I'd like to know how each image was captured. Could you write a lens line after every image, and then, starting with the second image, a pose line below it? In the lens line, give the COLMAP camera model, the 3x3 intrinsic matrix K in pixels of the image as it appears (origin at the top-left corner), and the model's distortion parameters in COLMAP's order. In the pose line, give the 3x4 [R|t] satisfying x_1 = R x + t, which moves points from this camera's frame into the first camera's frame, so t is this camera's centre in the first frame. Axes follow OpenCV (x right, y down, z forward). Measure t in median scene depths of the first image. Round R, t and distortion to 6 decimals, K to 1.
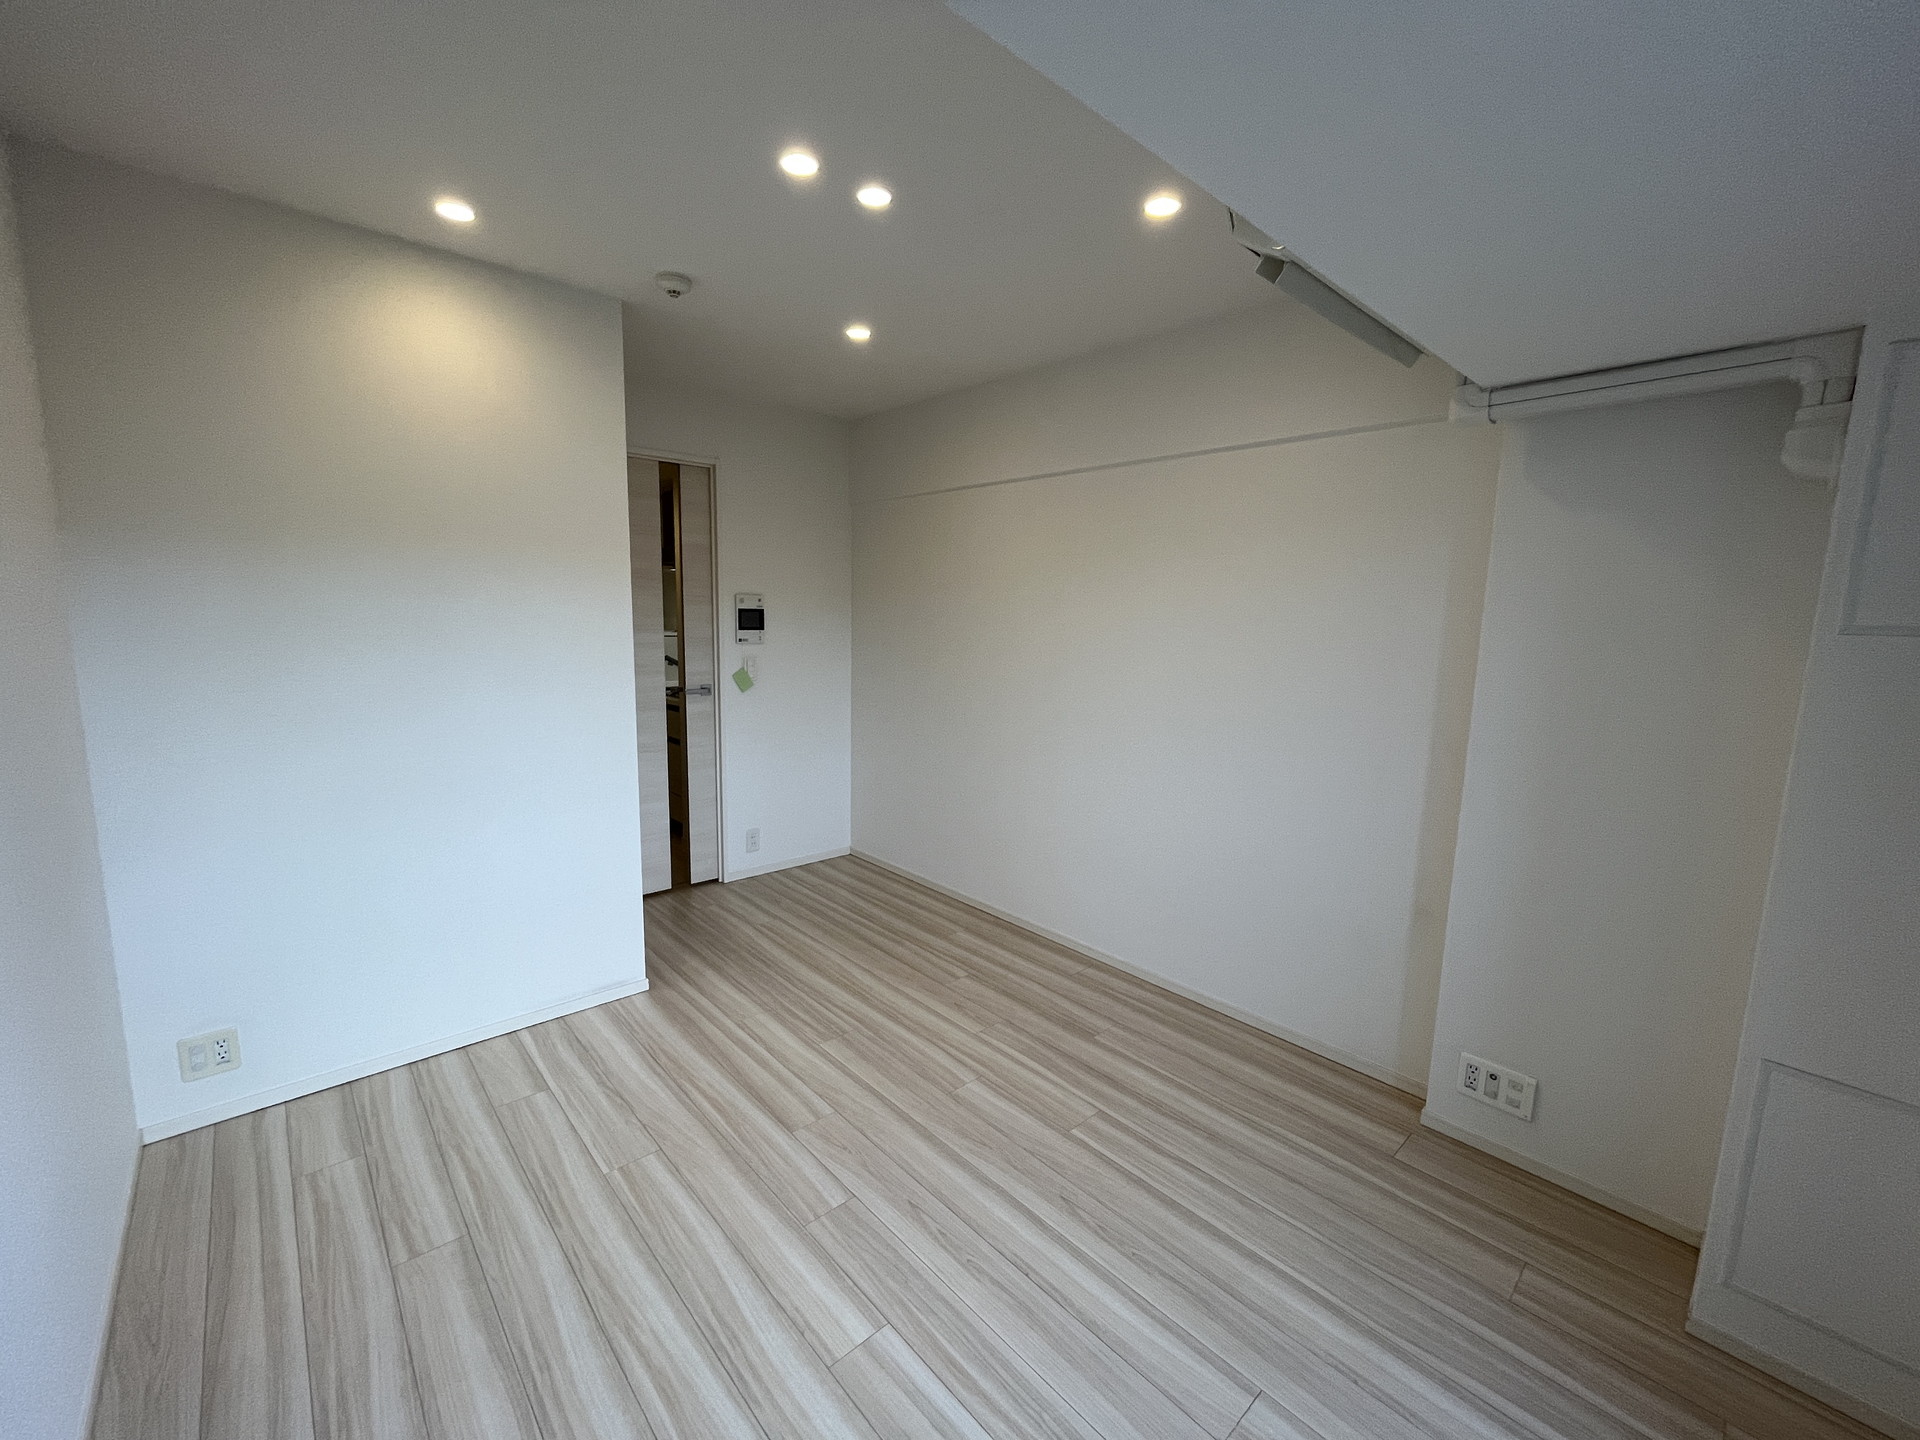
lens RADIAL K [[776.1, 0, 954.3], [0, 776.1, 723.8], [0, 0, 1]] dist [-0.002779, 0.000070]
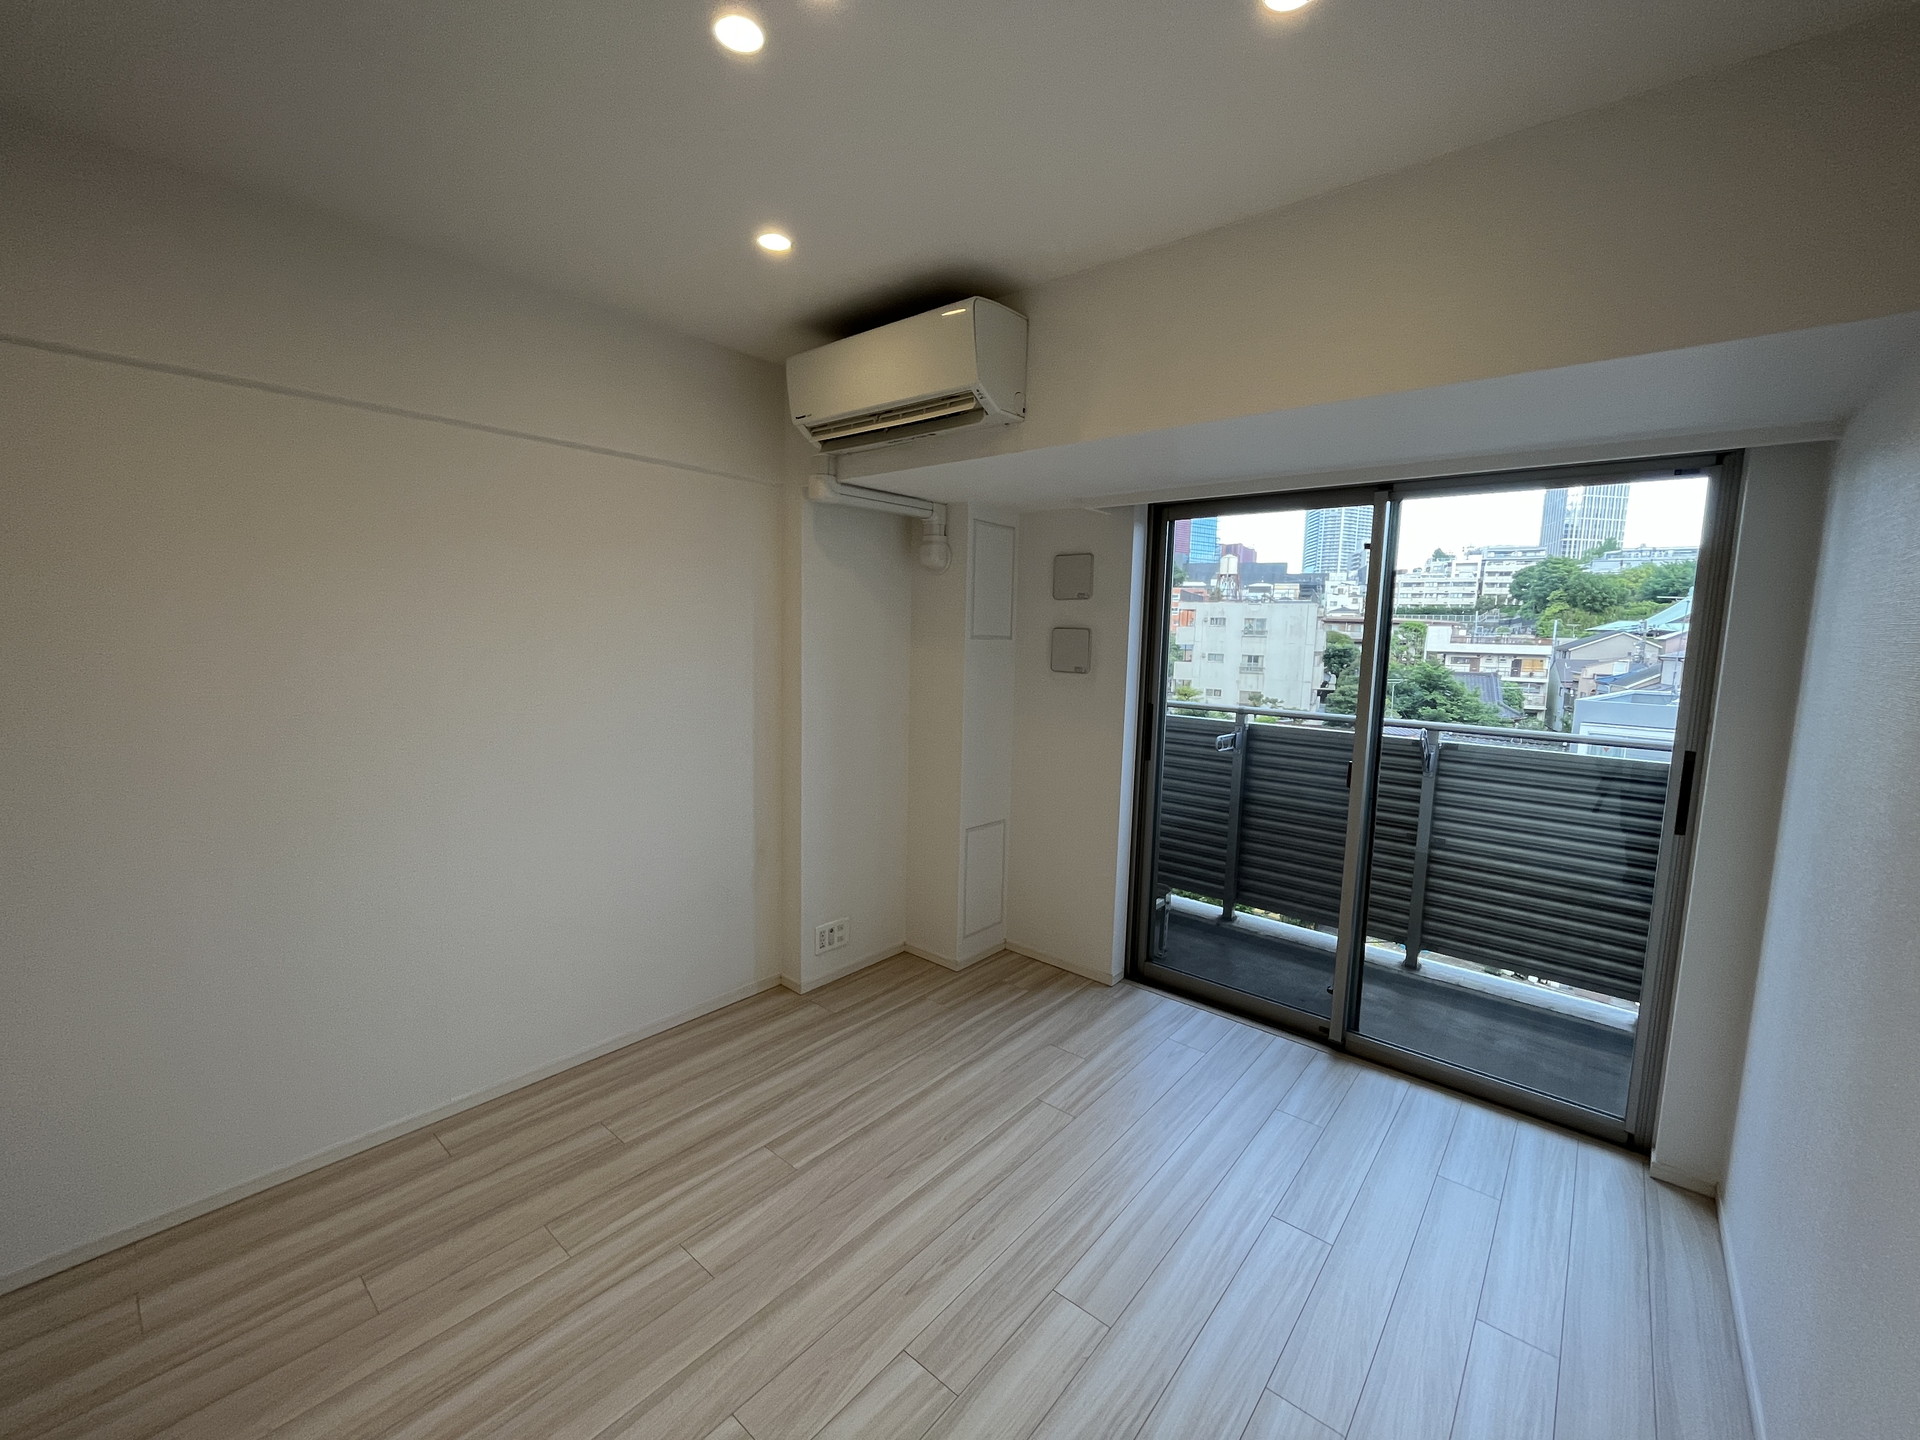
lens RADIAL K [[776.1, 0, 961.6], [0, 776.1, 722.1], [0, 0, 1]] dist [-0.002779, 0.000070]
pose [[-0.129016, -0.140738, 0.981605, -0.707675], [0.118324, 0.980621, 0.156149, -0.141098], [-0.984558, 0.136293, -0.109863, 0.778102]]
